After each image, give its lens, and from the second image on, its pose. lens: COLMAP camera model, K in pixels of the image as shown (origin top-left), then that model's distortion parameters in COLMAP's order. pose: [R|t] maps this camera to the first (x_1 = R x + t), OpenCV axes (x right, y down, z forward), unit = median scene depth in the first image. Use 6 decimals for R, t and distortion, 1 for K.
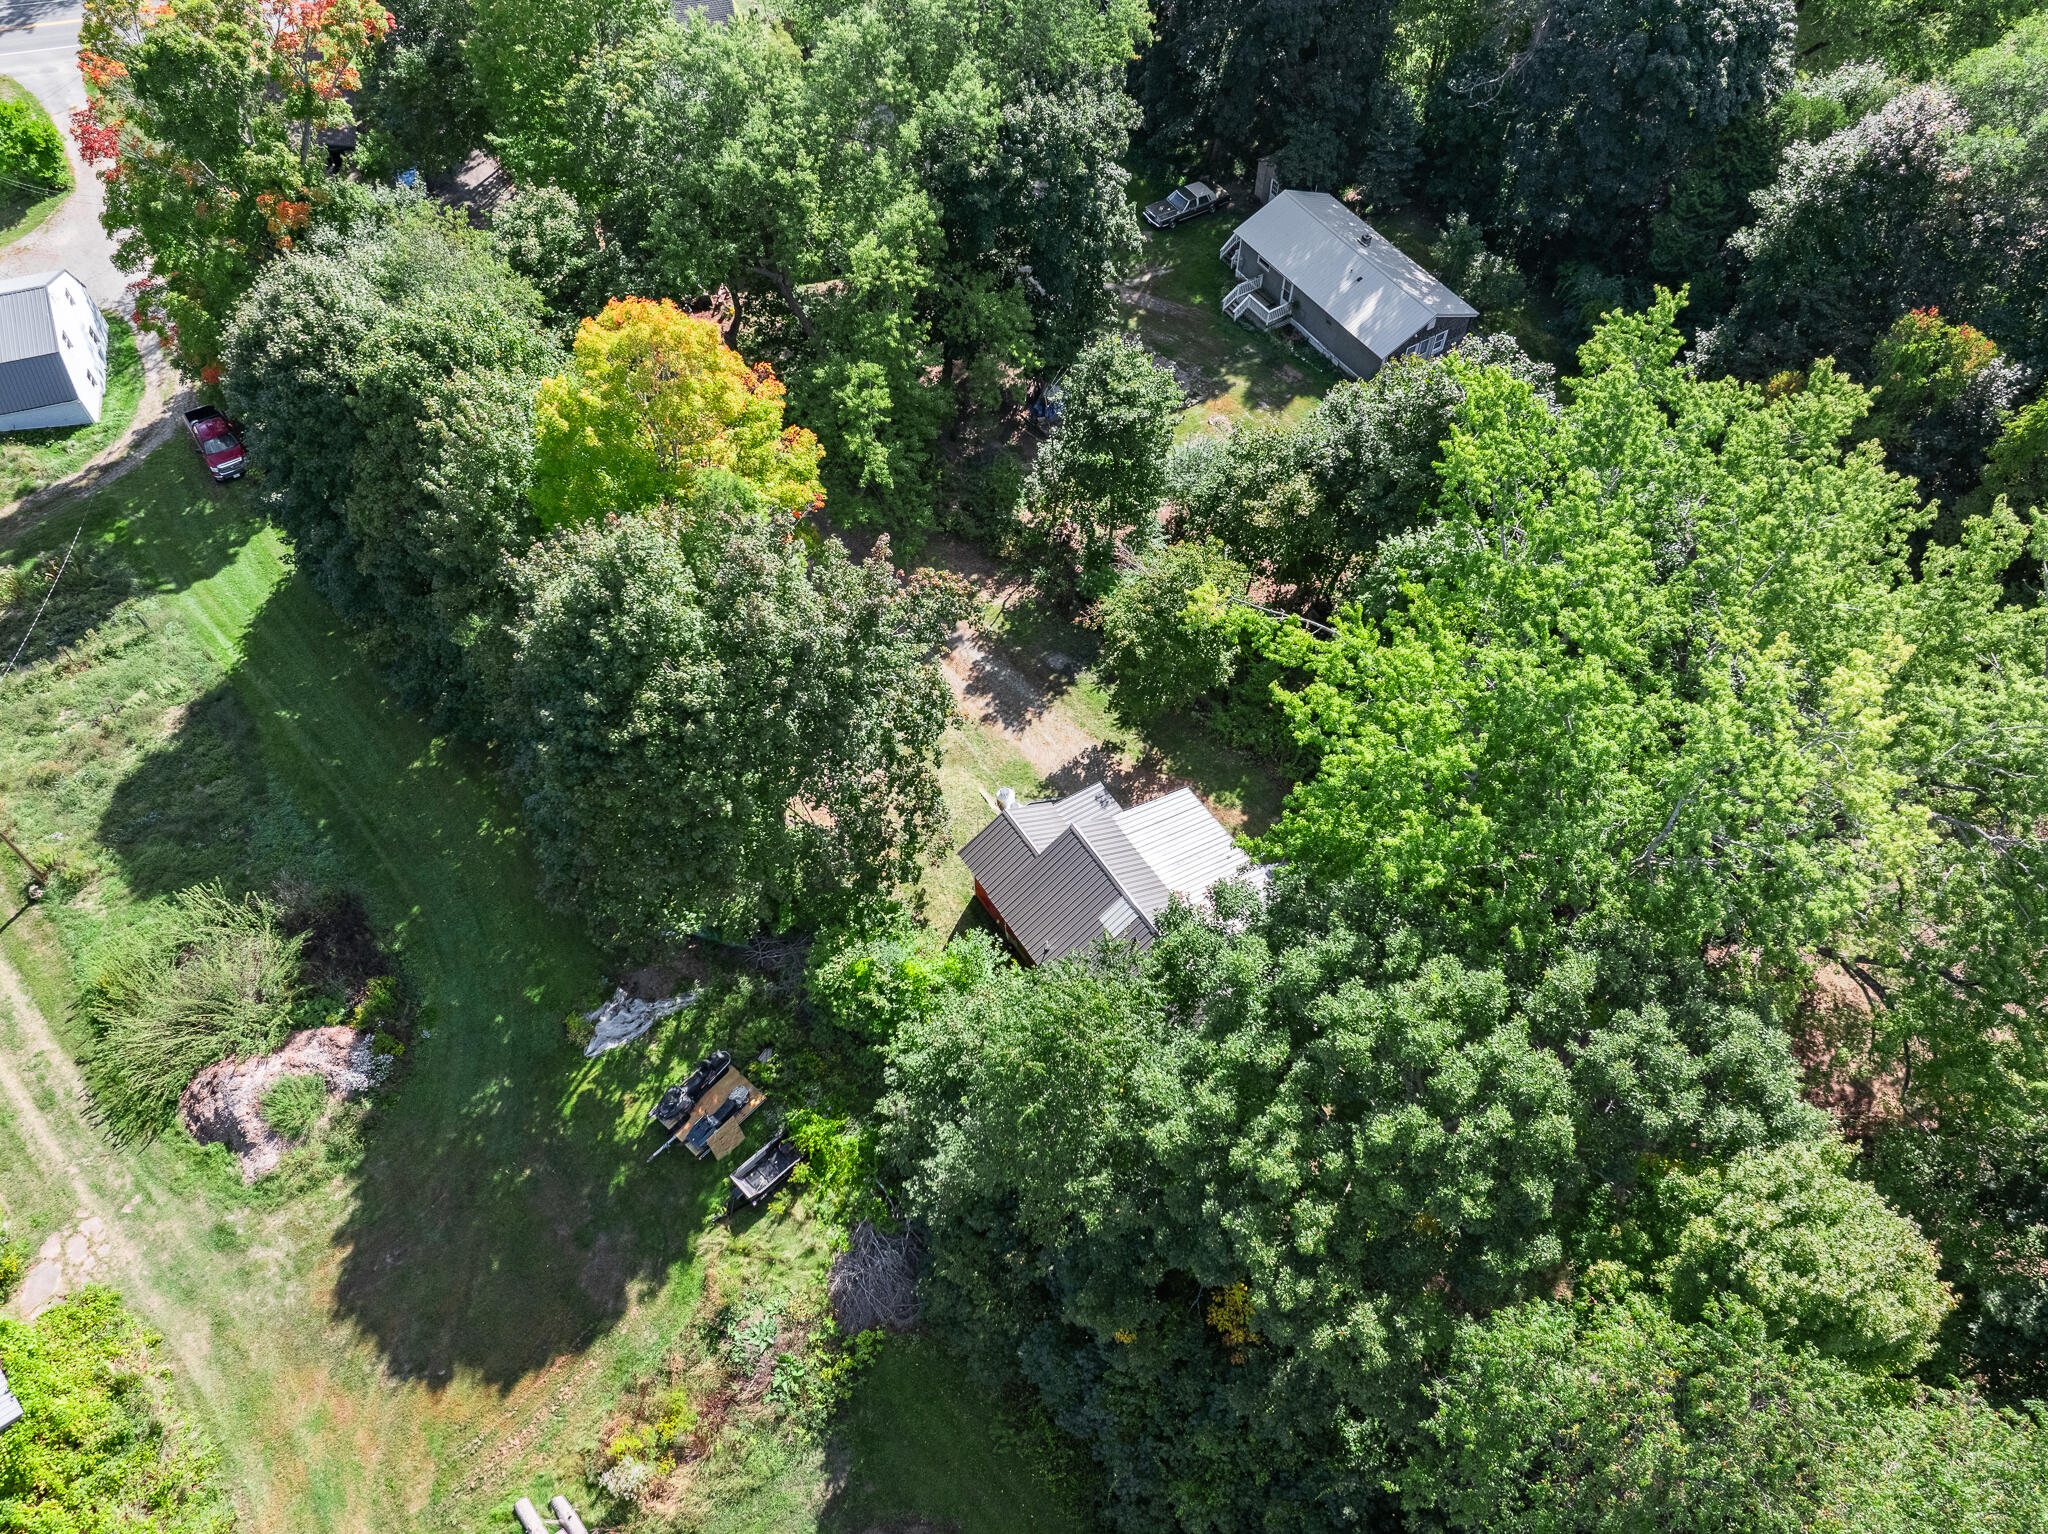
lens RADIAL K [[1527.8, 0, 1020.3], [0, 1527.8, 695.3], [0, 0, 1]] dist [-0.050883, 0.014096]
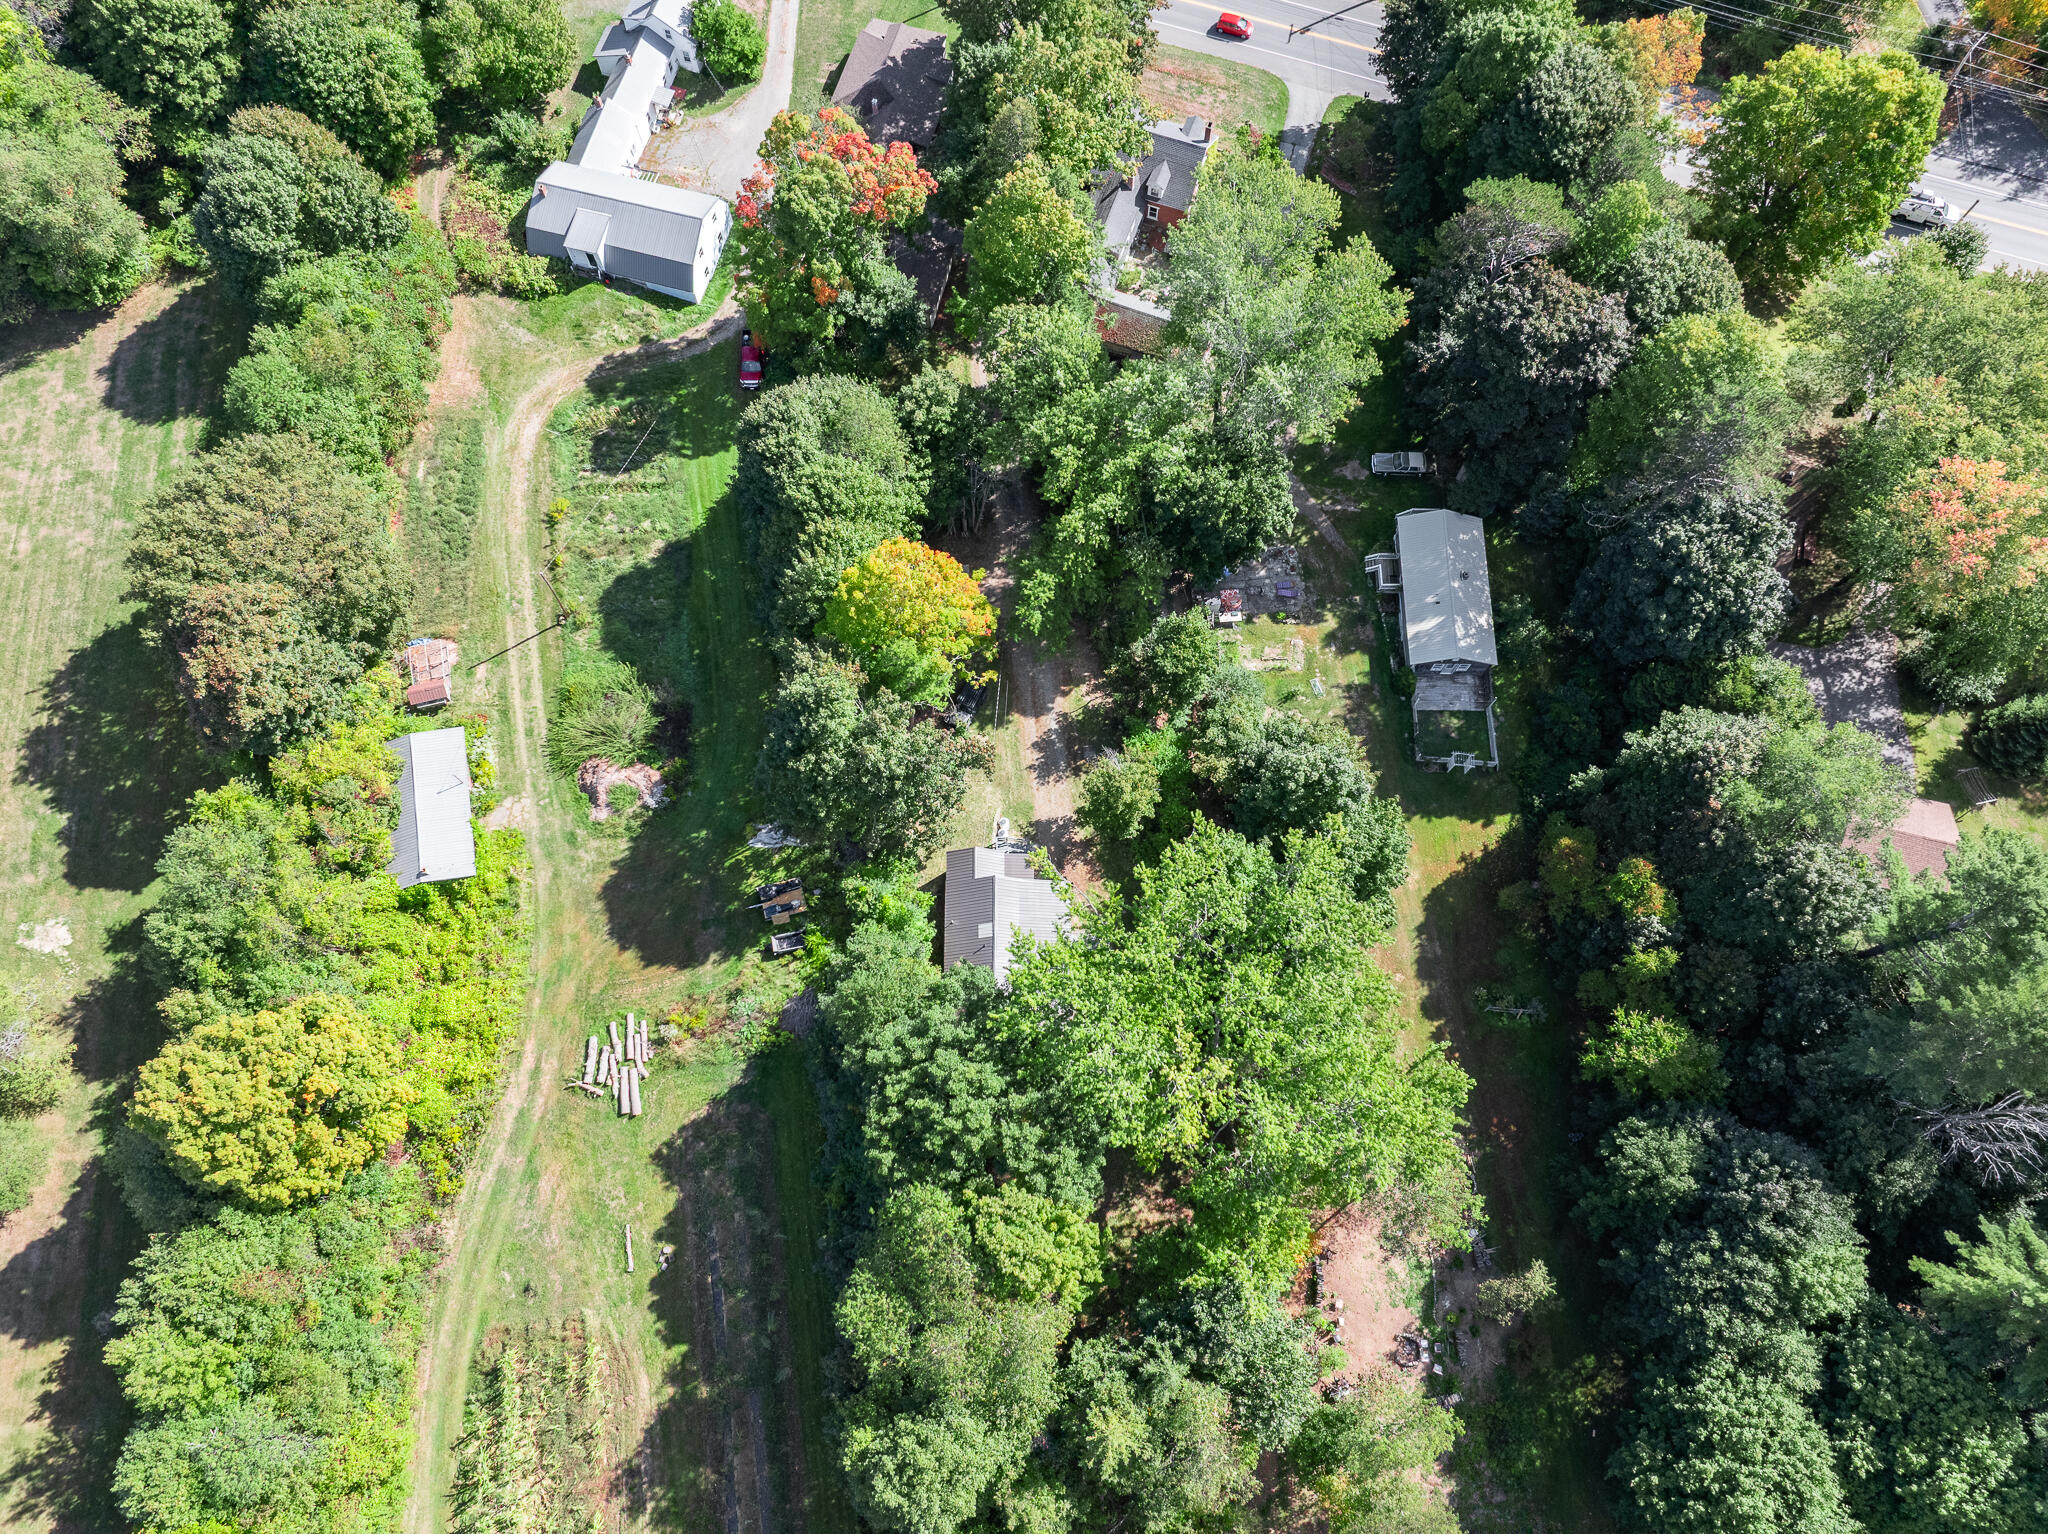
lens RADIAL K [[1527.8, 0, 1020.3], [0, 1527.8, 695.3], [0, 0, 1]] dist [-0.050883, 0.014096]
pose [[0.844886, 0.500658, -0.188439, 0.317233], [-0.434327, 0.847644, 0.304730, -0.727382], [0.312295, -0.175618, 0.933611, -0.784581]]
